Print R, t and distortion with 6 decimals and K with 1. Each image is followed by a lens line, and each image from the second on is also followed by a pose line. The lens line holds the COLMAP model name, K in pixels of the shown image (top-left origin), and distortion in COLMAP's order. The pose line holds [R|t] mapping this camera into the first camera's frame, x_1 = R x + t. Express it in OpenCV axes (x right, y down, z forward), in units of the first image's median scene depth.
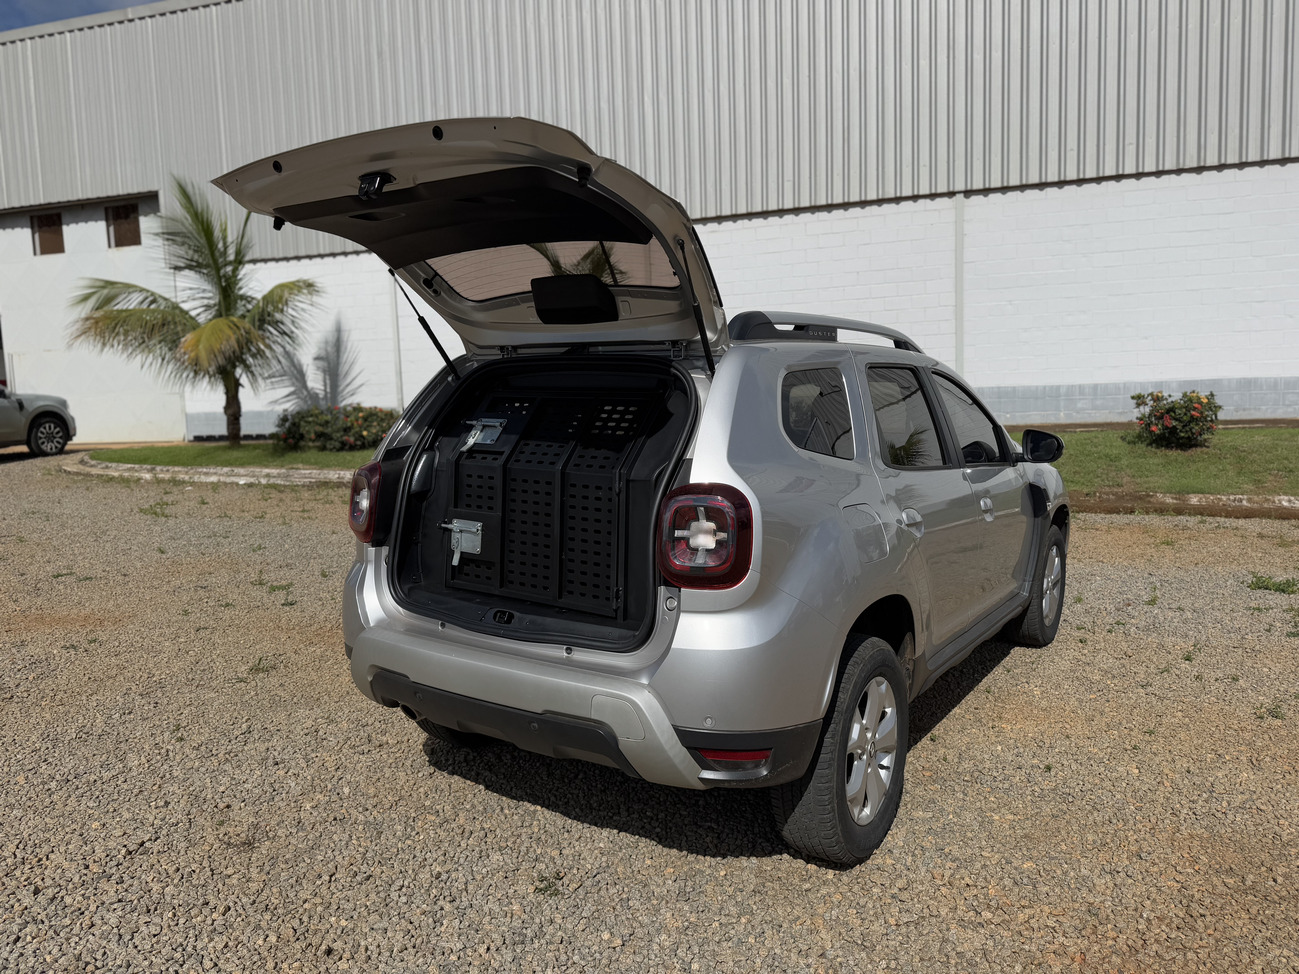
lens RADIAL K [[943.2, 0, 649.5], [0, 943.2, 487.0], [0, 0, 1]] dist [0.050179, -0.102988]
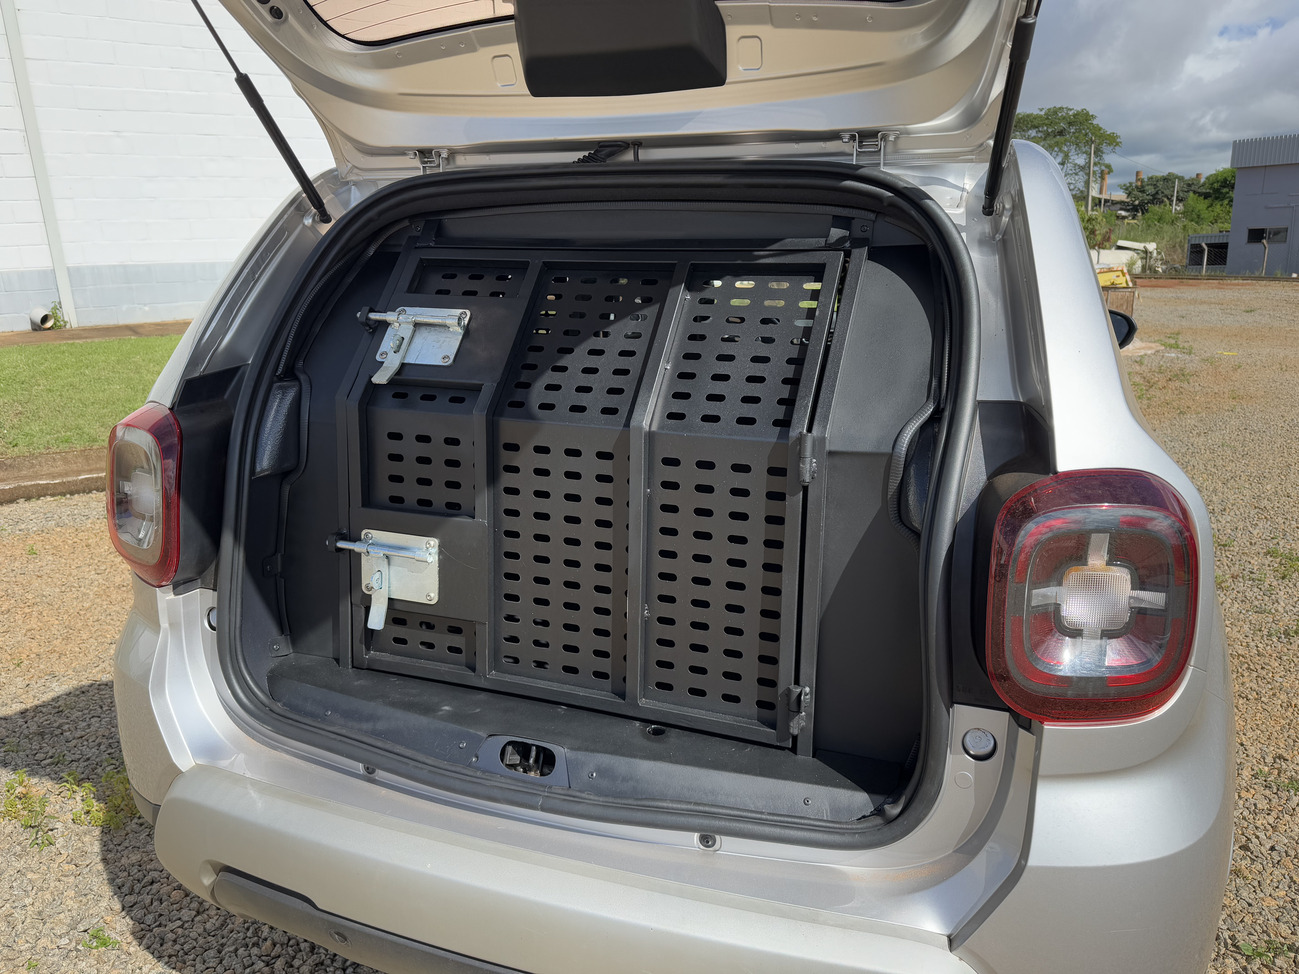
lens RADIAL K [[943.2, 0, 649.5], [0, 943.2, 487.0], [0, 0, 1]] dist [0.050179, -0.102988]
pose [[0.967342, -0.065786, 0.244787, -0.186105], [0.030448, 0.988899, 0.145438, -0.050638], [-0.251638, -0.133235, 0.958607, 0.527341]]
